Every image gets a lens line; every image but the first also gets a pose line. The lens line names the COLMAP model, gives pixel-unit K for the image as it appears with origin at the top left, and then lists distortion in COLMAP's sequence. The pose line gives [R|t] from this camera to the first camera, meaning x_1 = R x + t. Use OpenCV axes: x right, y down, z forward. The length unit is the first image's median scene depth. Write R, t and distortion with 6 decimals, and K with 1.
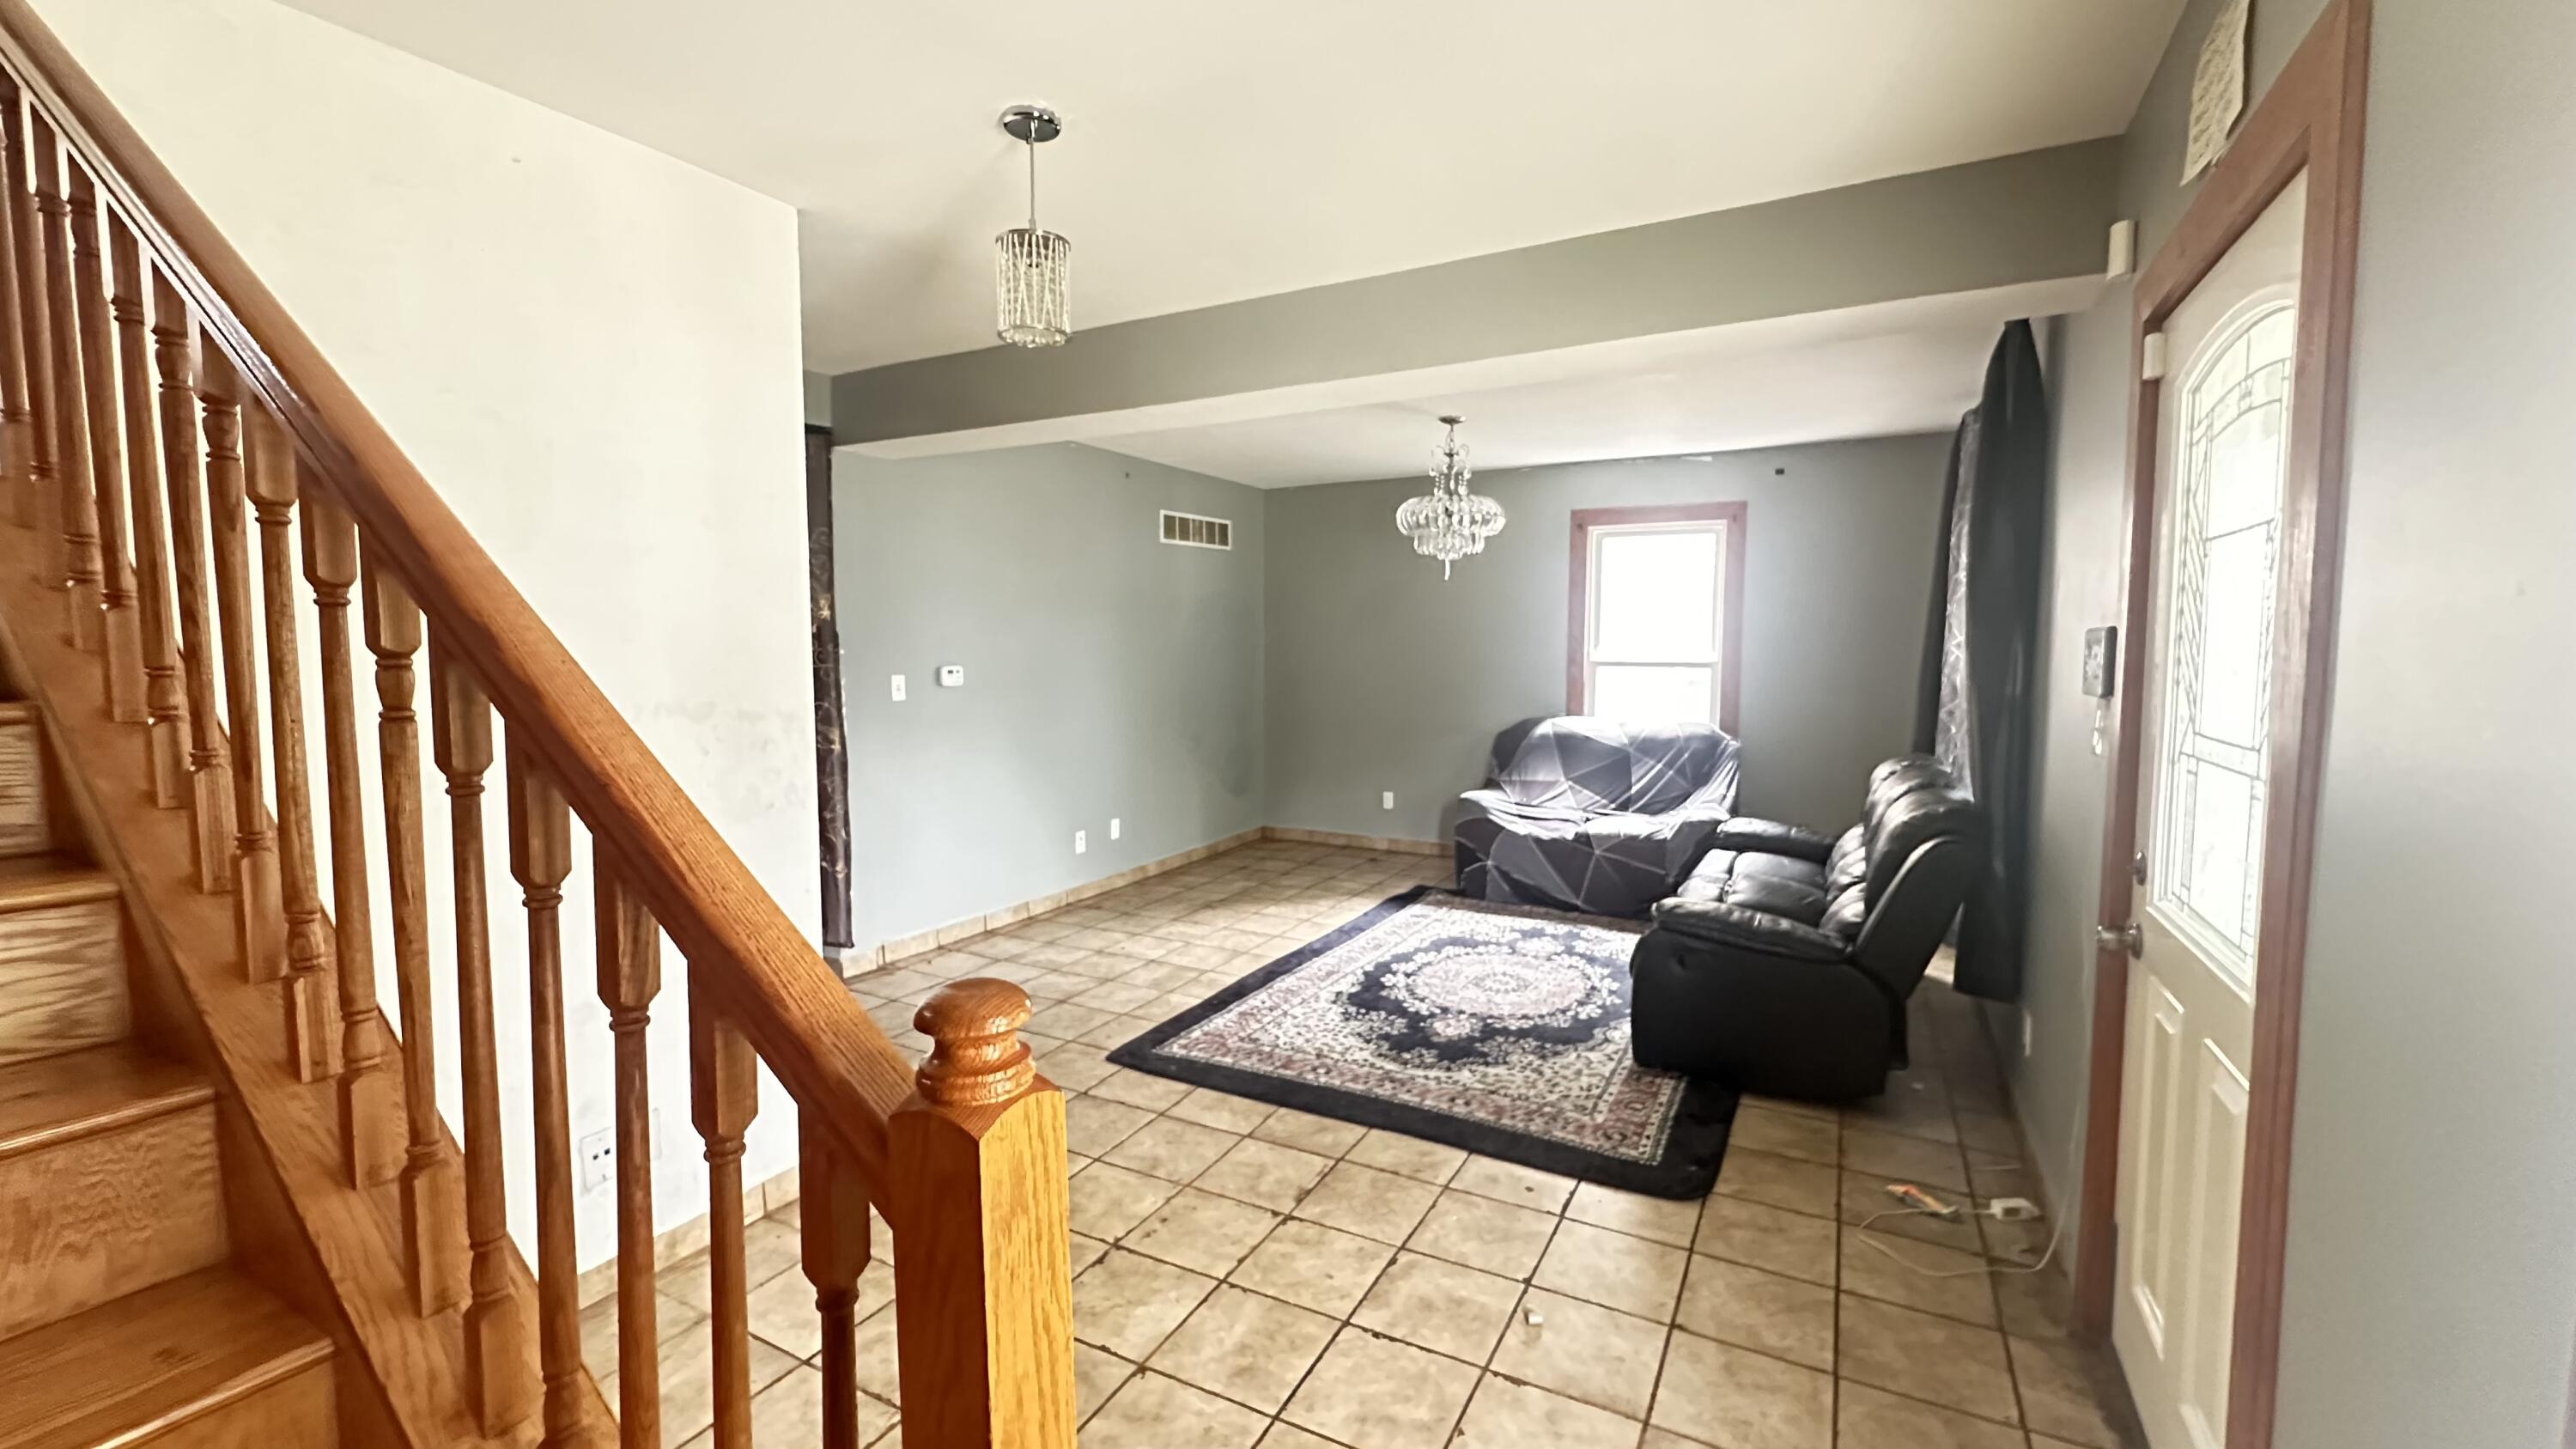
lens RADIAL K [[1029.6, 0, 1294.3], [0, 1029.6, 719.3], [0, 0, 1]] dist [-0.003298, 0.001035]
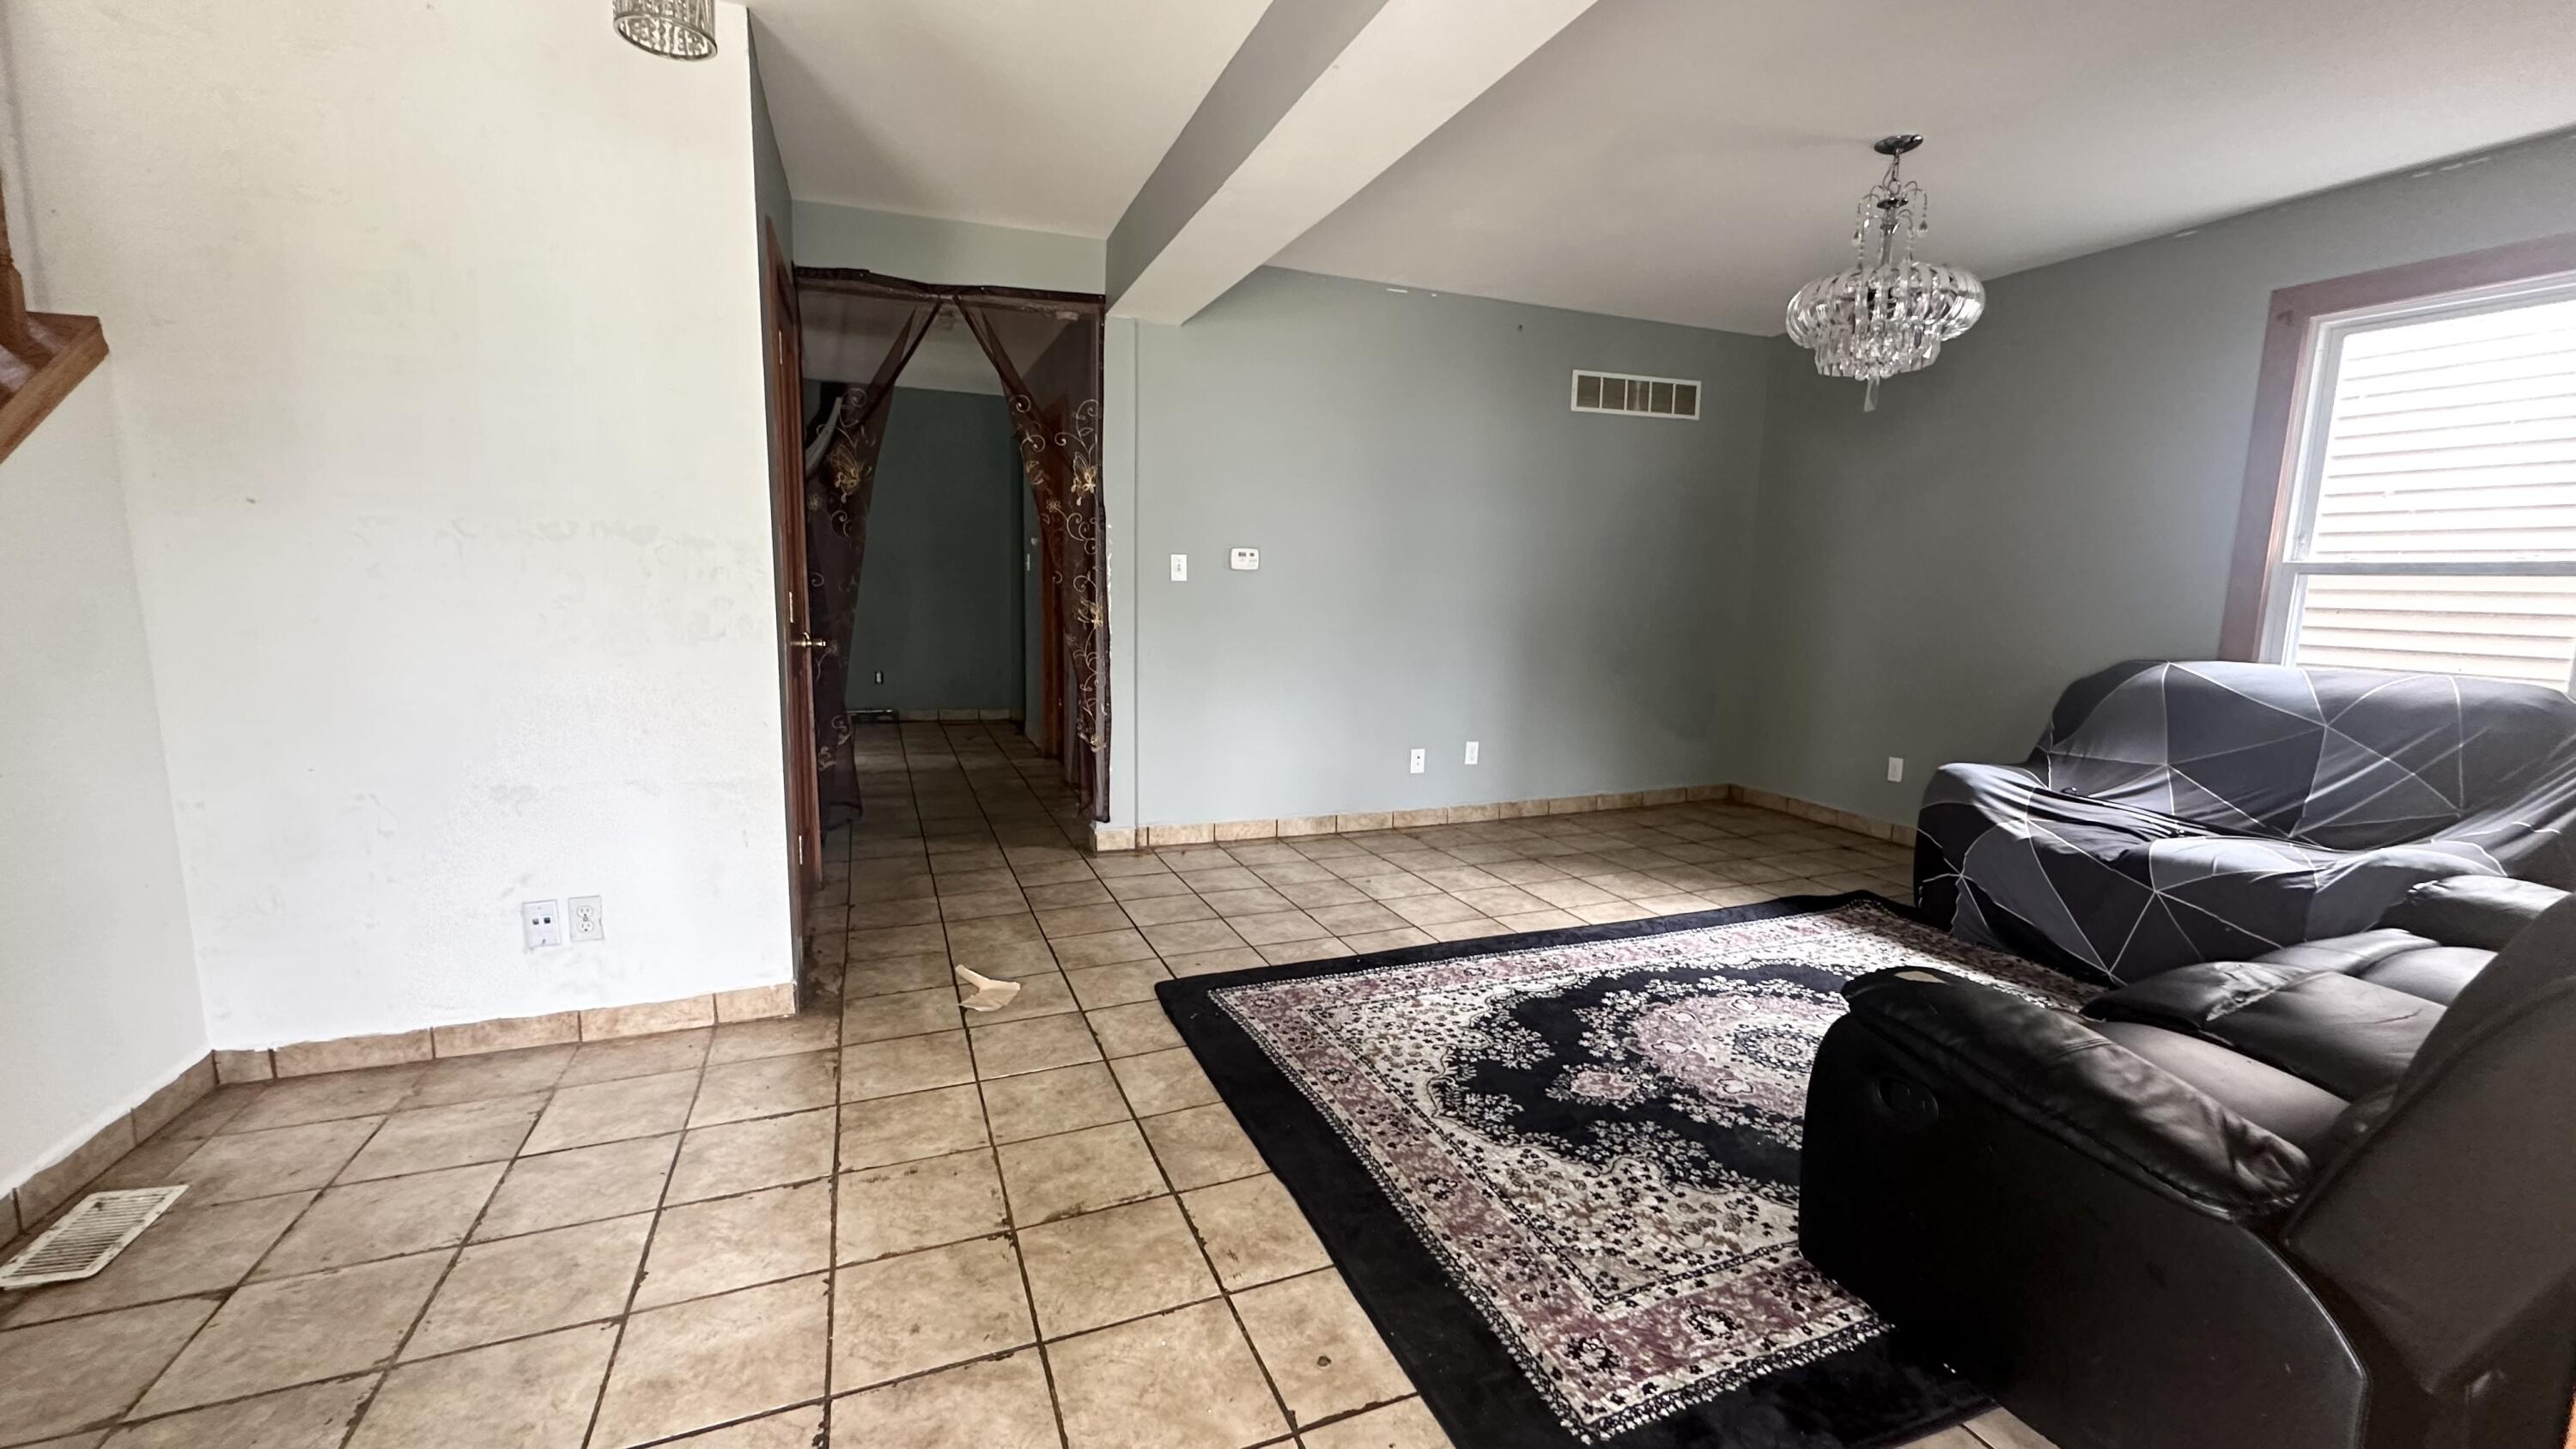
lens RADIAL K [[1029.6, 0, 1294.9], [0, 1029.6, 721.0], [0, 0, 1]] dist [-0.003298, 0.001035]
pose [[0.773710, 0.103296, -0.625063, 0.319544], [-0.067965, 0.994458, 0.080213, 0.027767], [0.629884, -0.019579, 0.776442, 0.317477]]
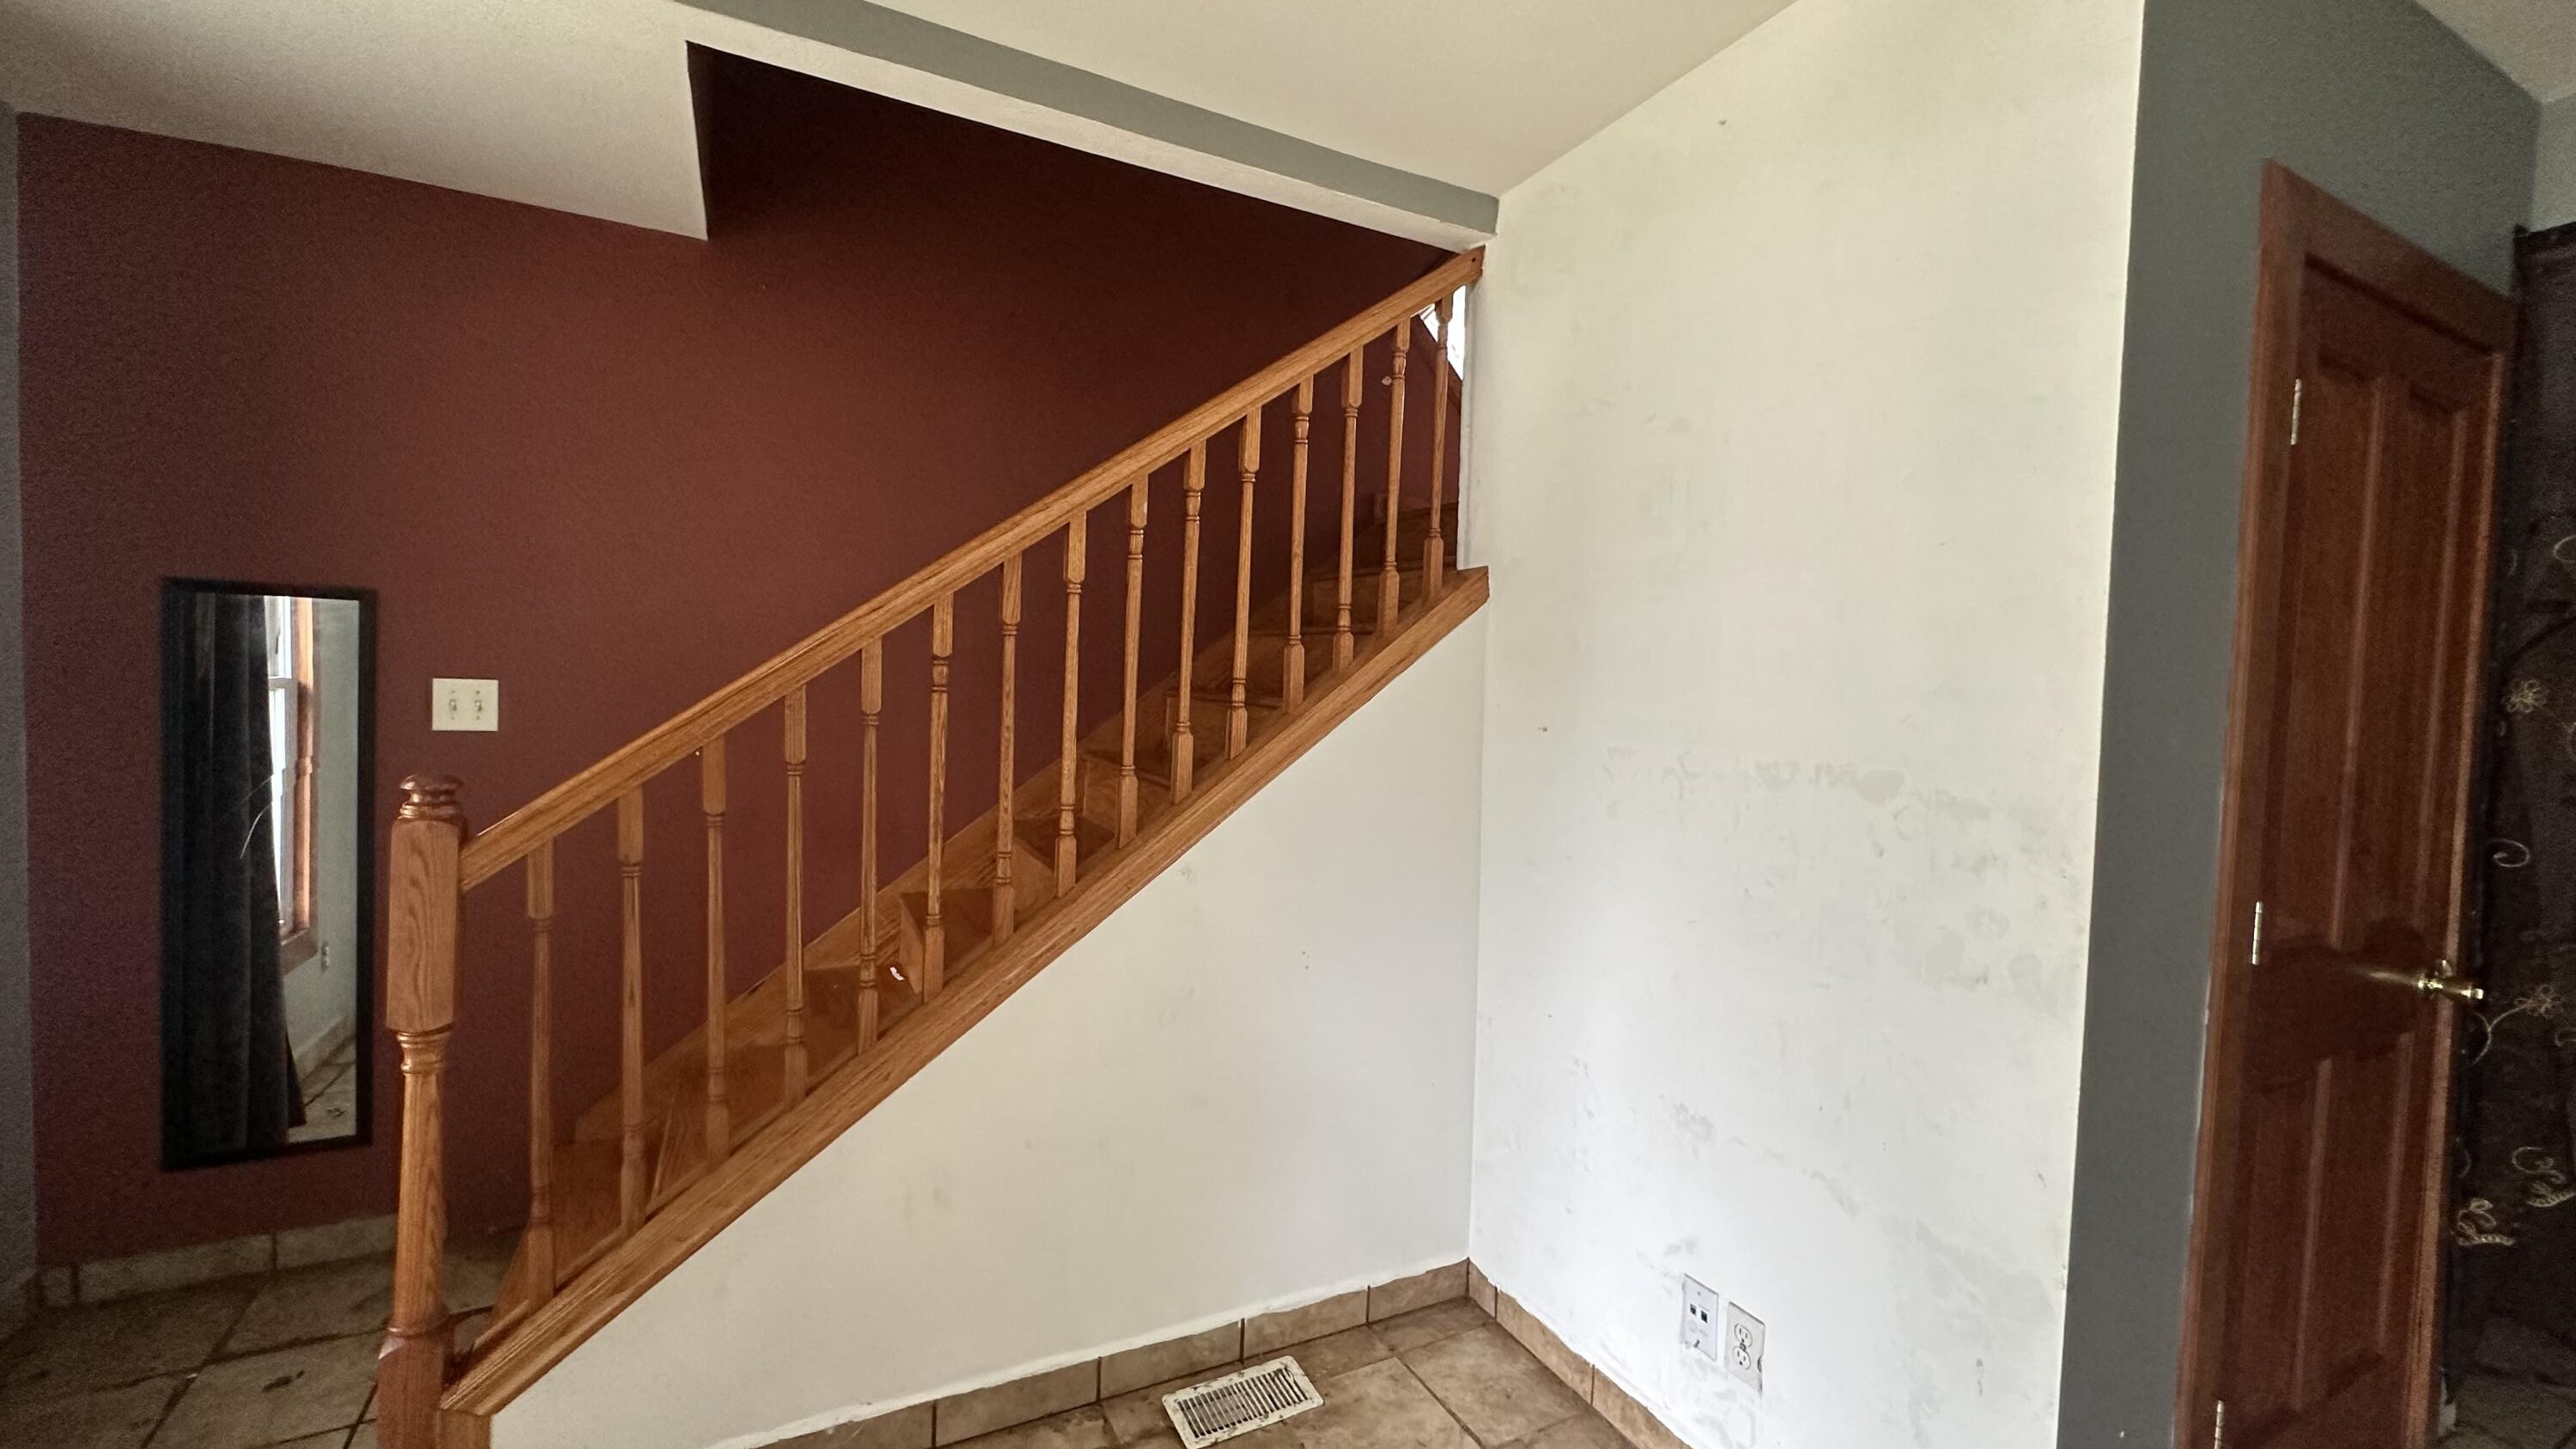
lens RADIAL K [[1029.6, 0, 1289.1], [0, 1029.6, 726.4], [0, 0, 1]] dist [-0.003298, 0.001035]
pose [[-0.553084, 0.014645, -0.832997, 0.078762], [-0.095778, 0.992099, 0.081036, -0.031718], [0.827602, 0.124603, -0.547311, 0.547896]]
